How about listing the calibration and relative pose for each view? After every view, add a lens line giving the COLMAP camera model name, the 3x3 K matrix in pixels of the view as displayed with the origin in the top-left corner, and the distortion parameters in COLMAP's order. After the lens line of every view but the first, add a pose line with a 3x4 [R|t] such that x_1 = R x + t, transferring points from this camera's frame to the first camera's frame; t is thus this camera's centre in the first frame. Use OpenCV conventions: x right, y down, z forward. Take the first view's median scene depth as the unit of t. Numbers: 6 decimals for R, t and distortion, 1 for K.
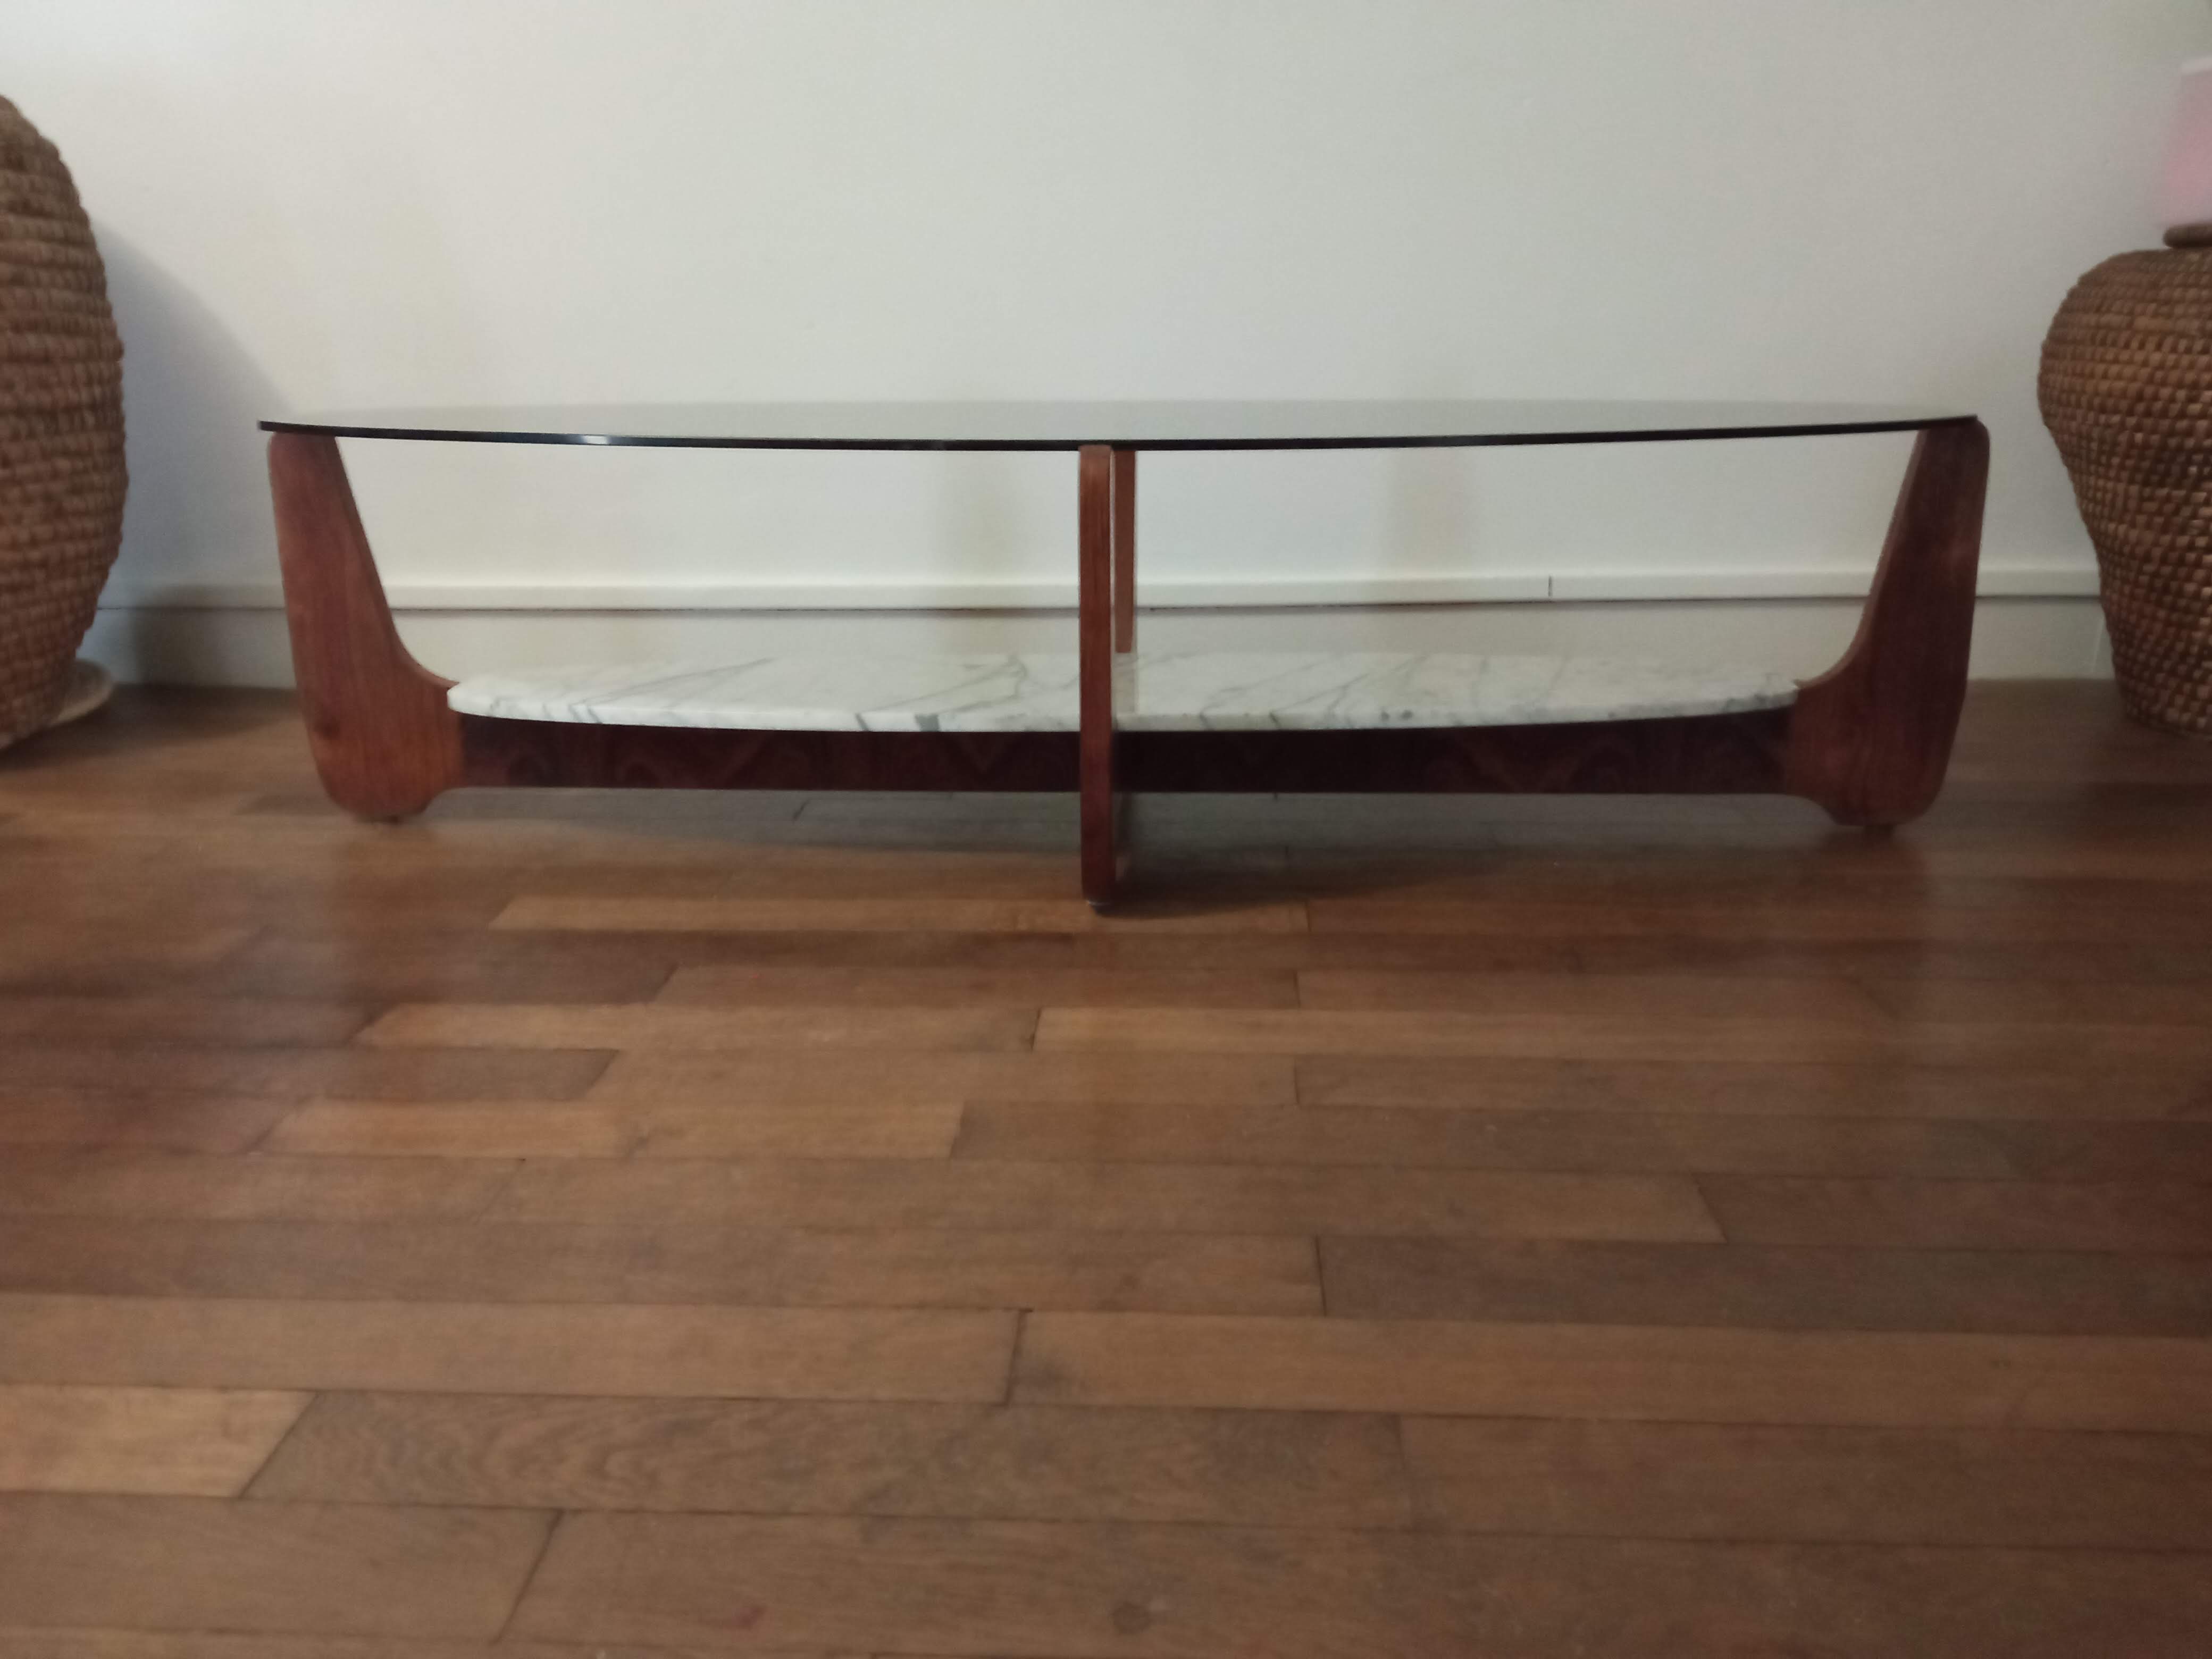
lens RADIAL K [[1777.7, 0, 1097.9], [0, 1777.7, 838.1], [0, 0, 1]] dist [0.098562, -0.179287]
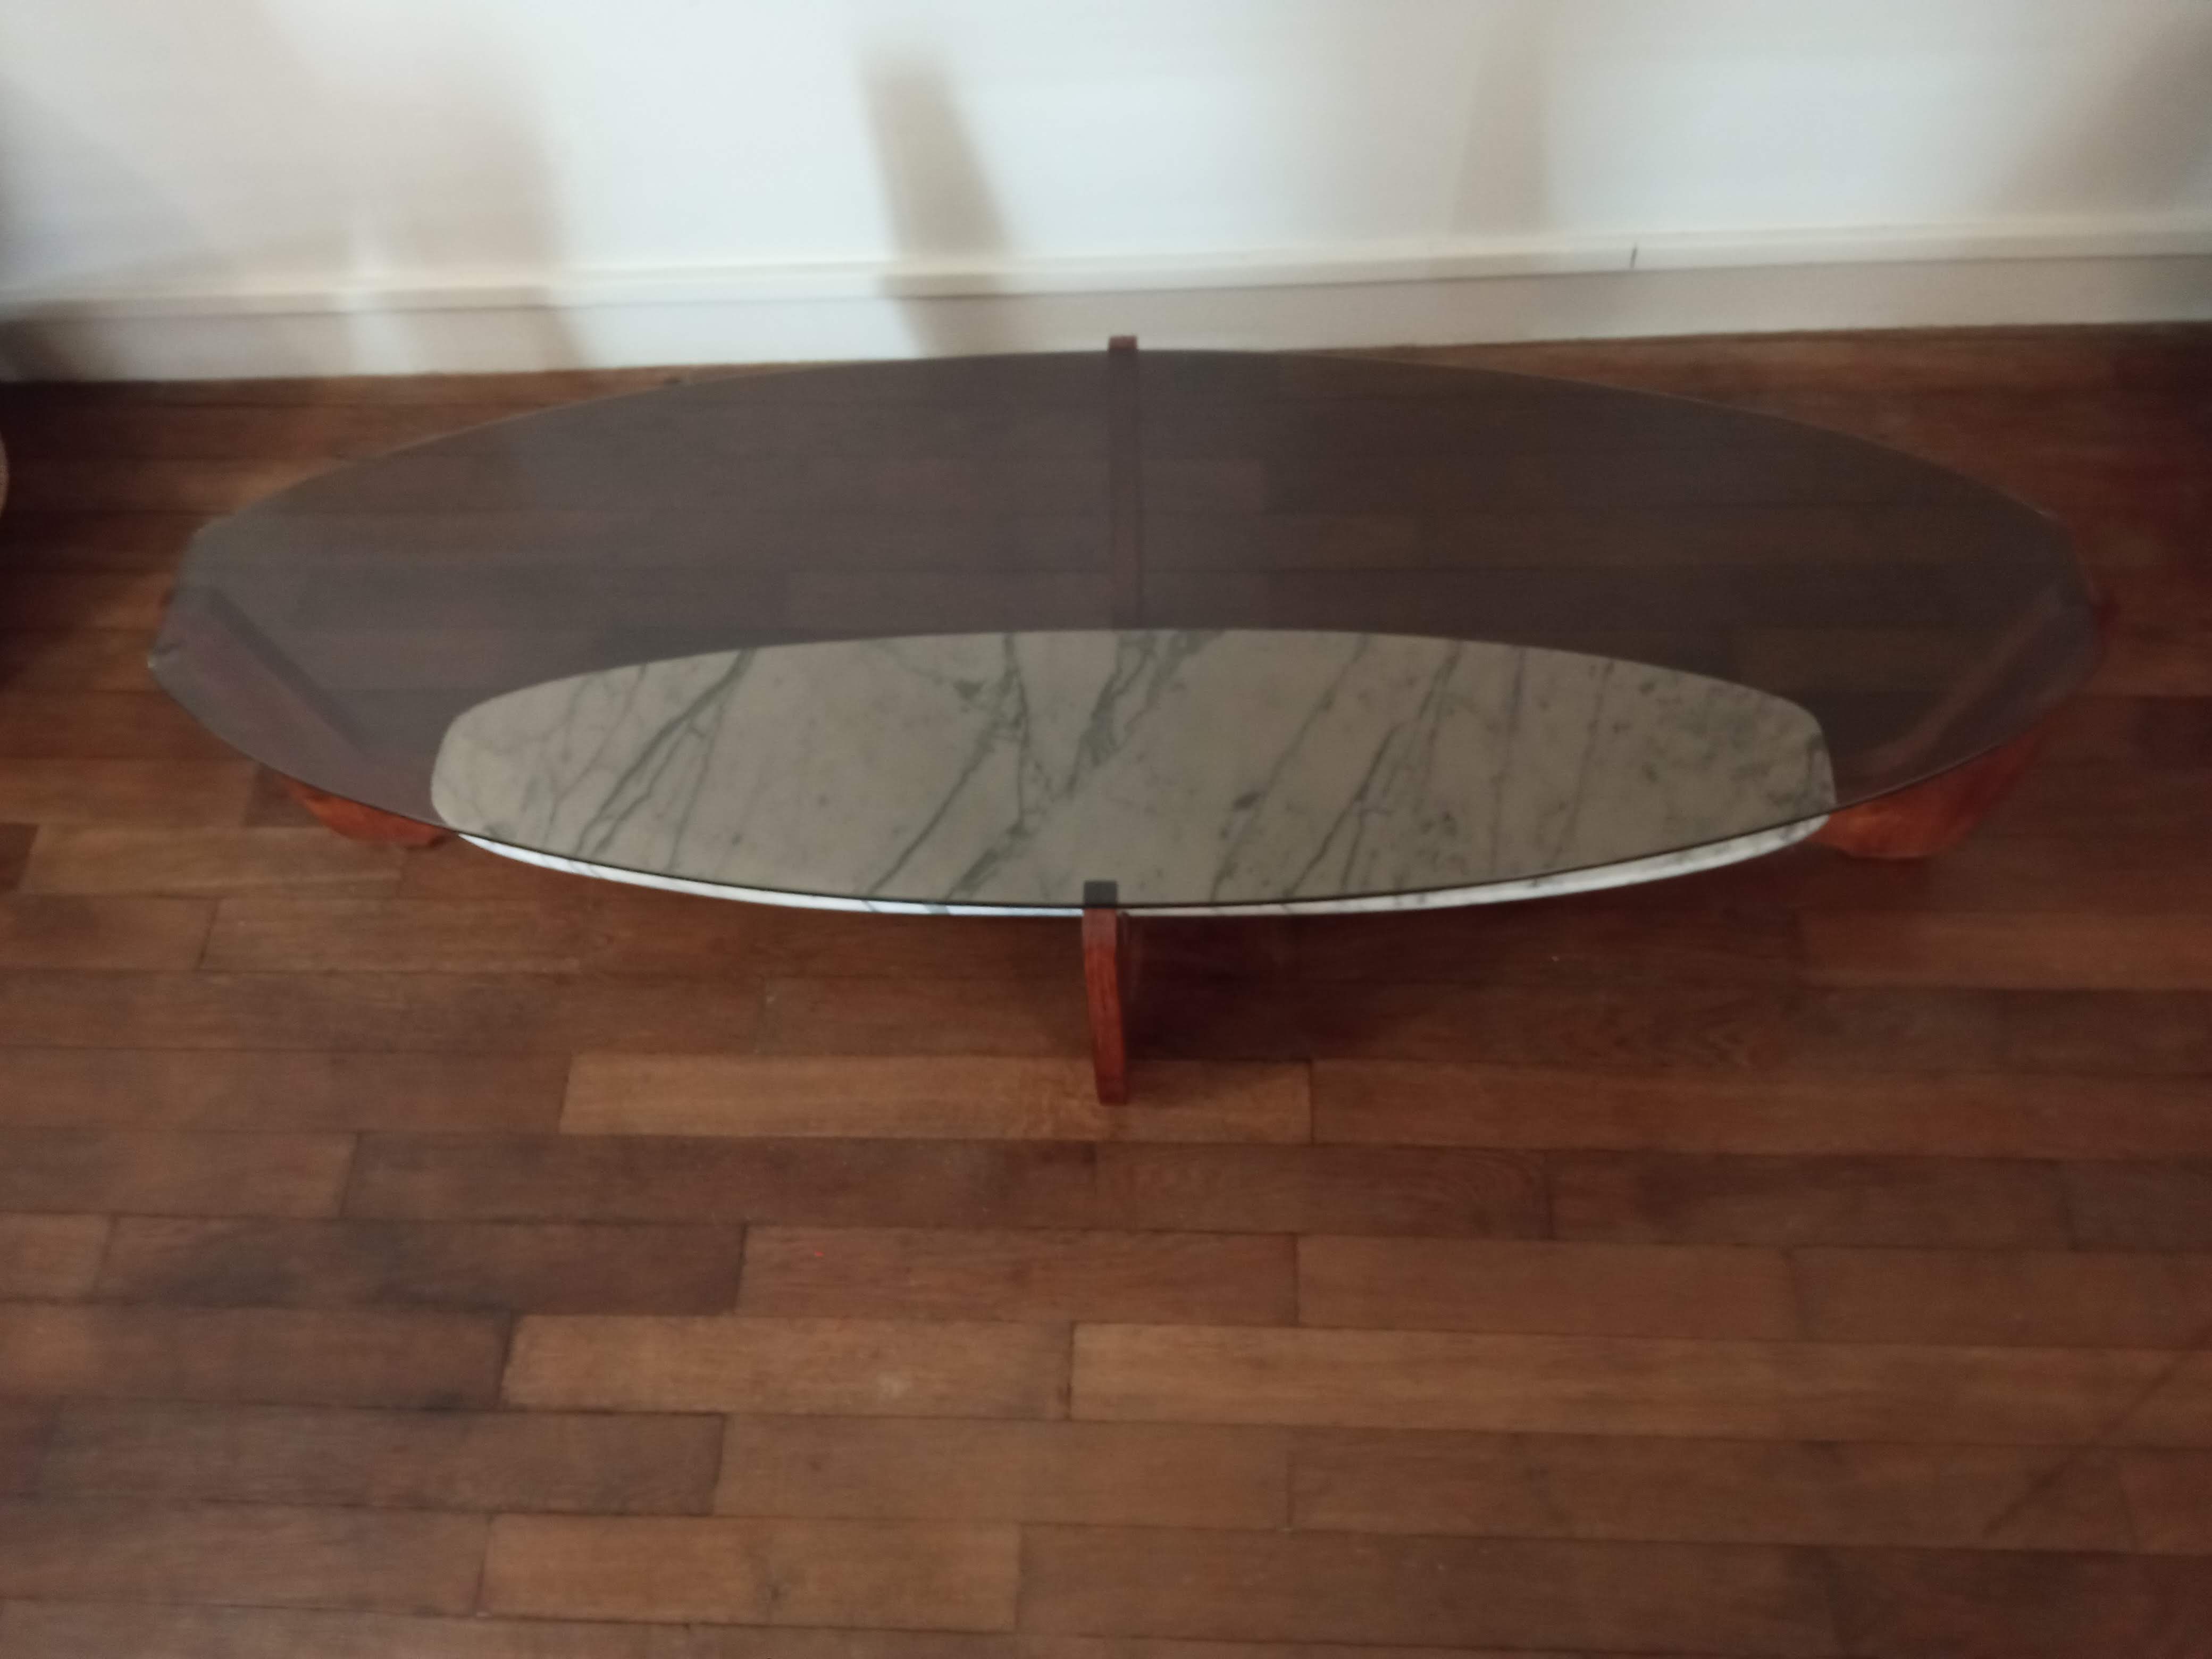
lens RADIAL K [[1762.9, 0, 1090.6], [0, 1762.9, 833.5], [0, 0, 1]] dist [0.093724, -0.177147]
pose [[0.999168, -0.034354, -0.021981, 0.015638], [0.040093, 0.728562, 0.683805, -0.938743], [-0.007477, -0.684117, 0.729334, 0.380077]]
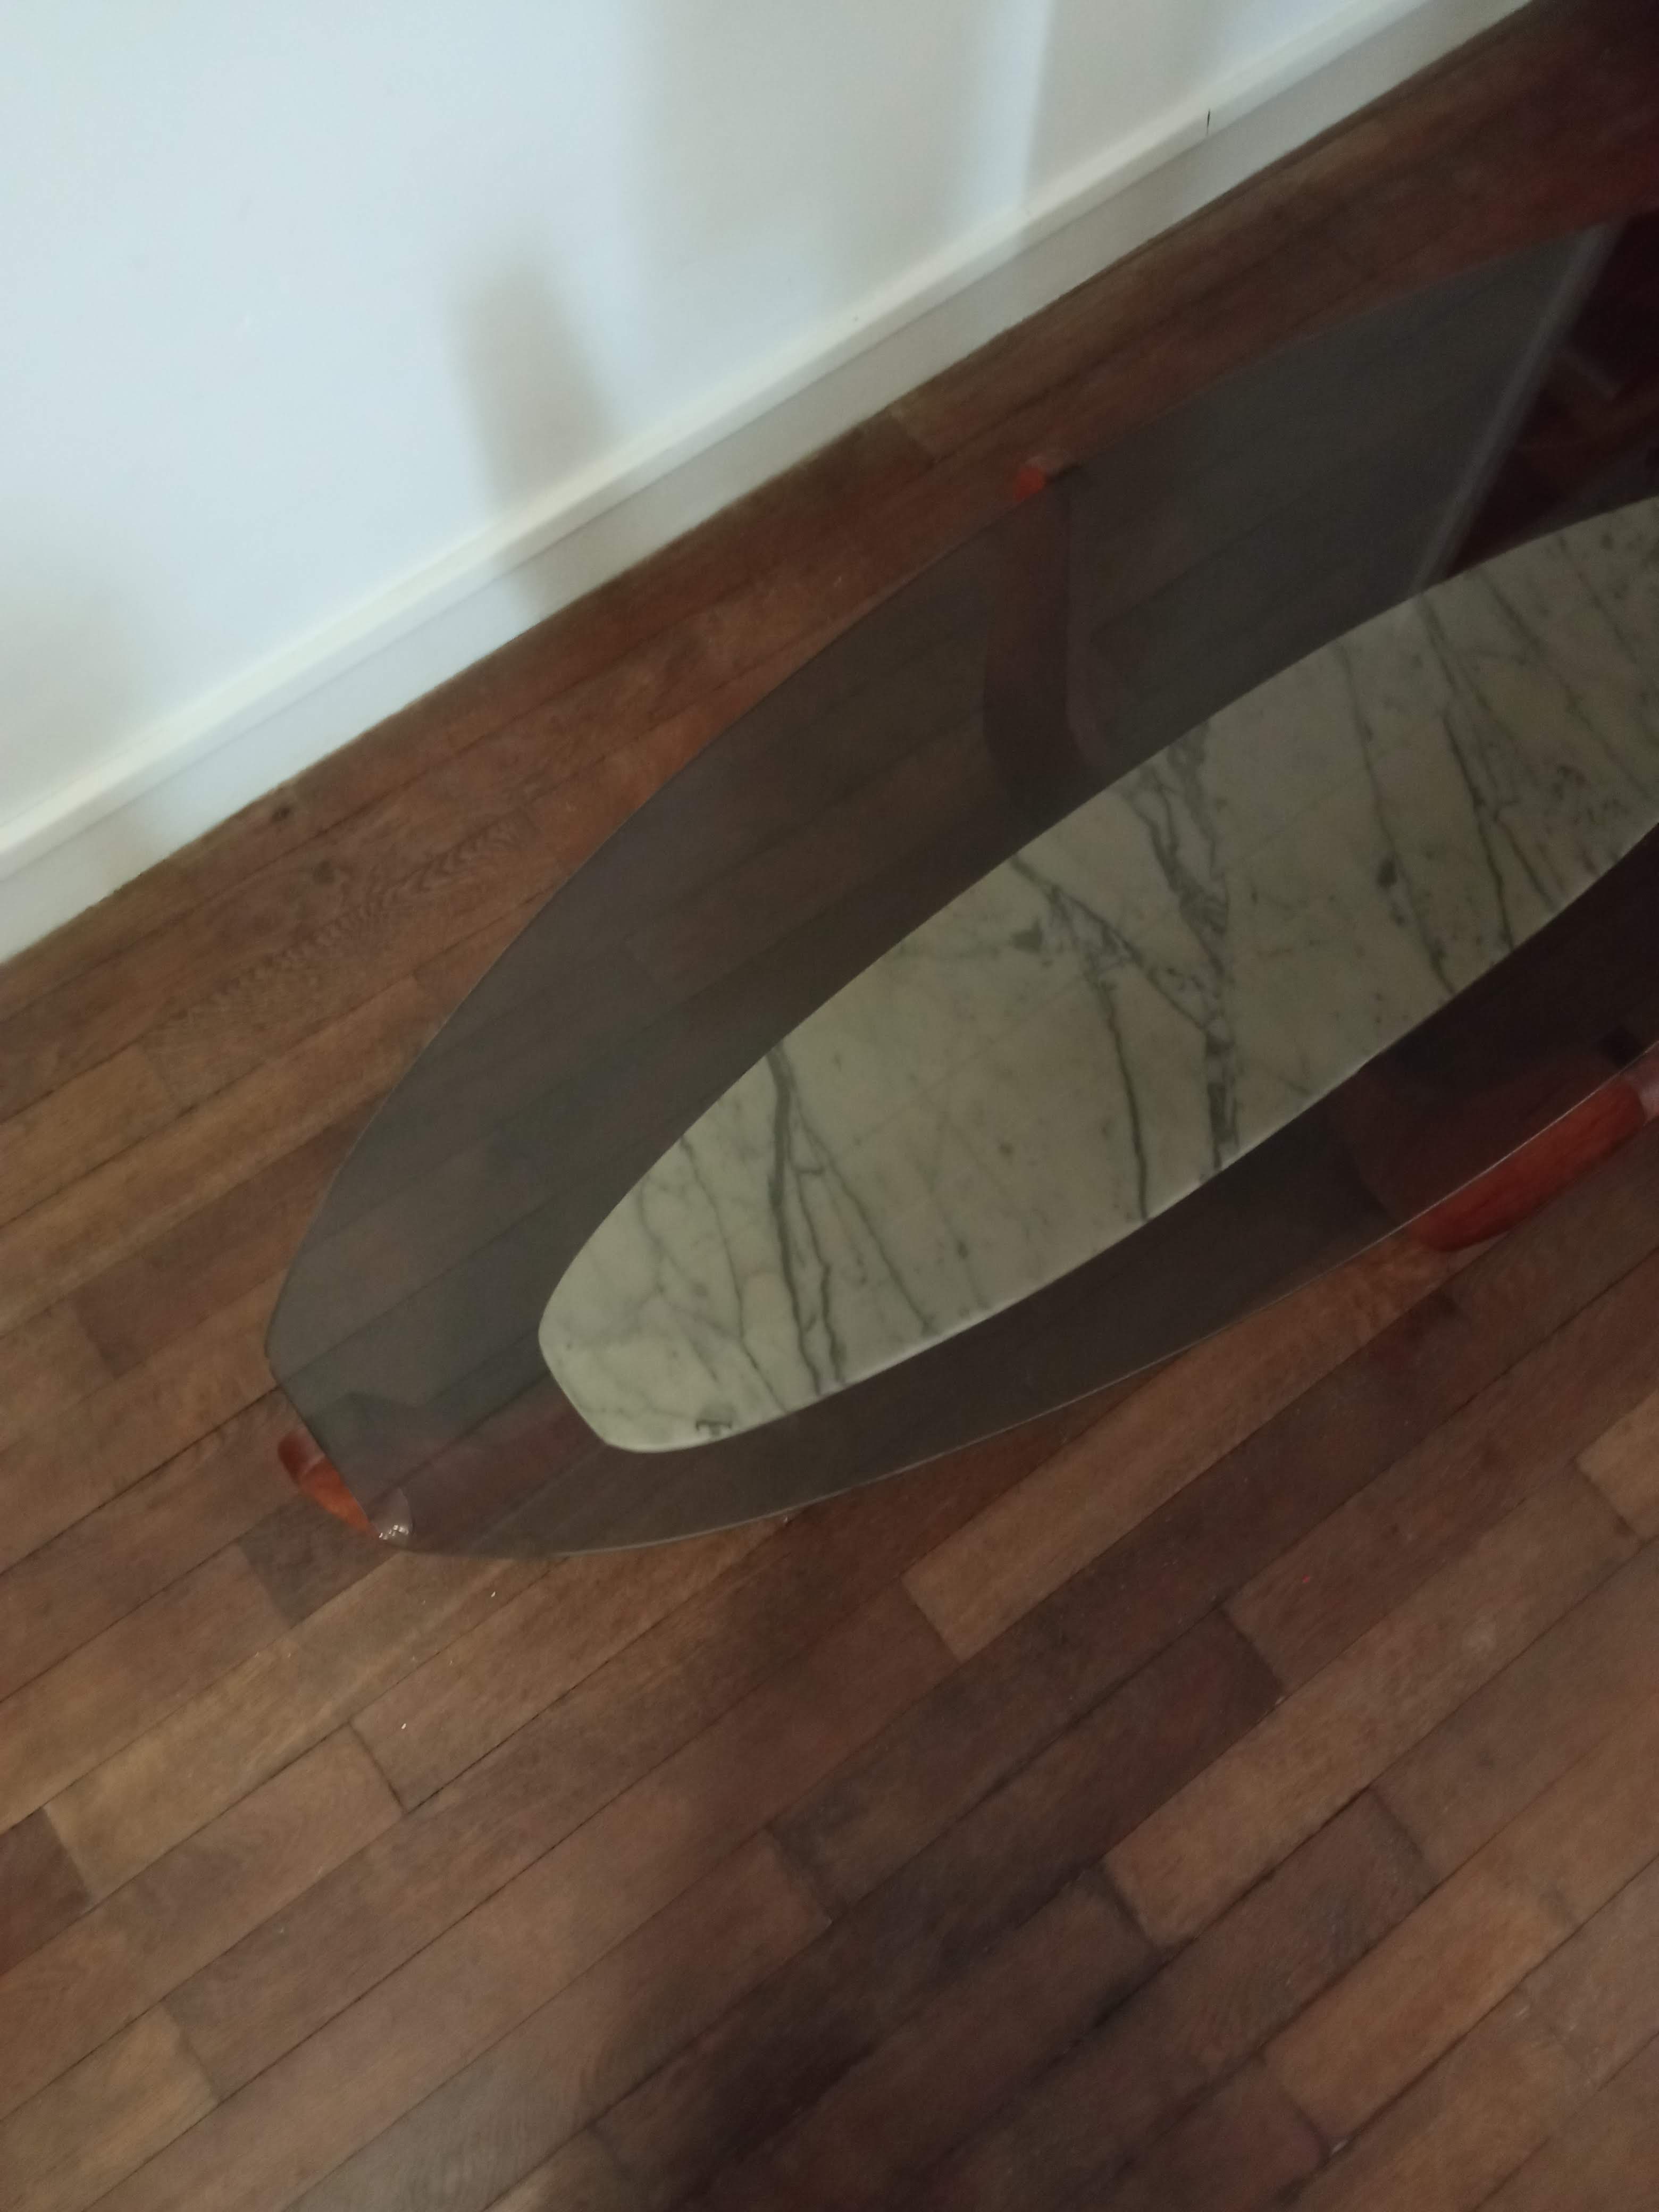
lens RADIAL K [[1777.7, 0, 829.5], [0, 1777.7, 1106.0], [0, 0, 1]] dist [0.098562, -0.179287]
pose [[0.769737, -0.589631, 0.244622, -0.515593], [0.164843, 0.553801, 0.816169, -0.979923], [-0.616710, -0.587911, 0.523478, 0.846747]]
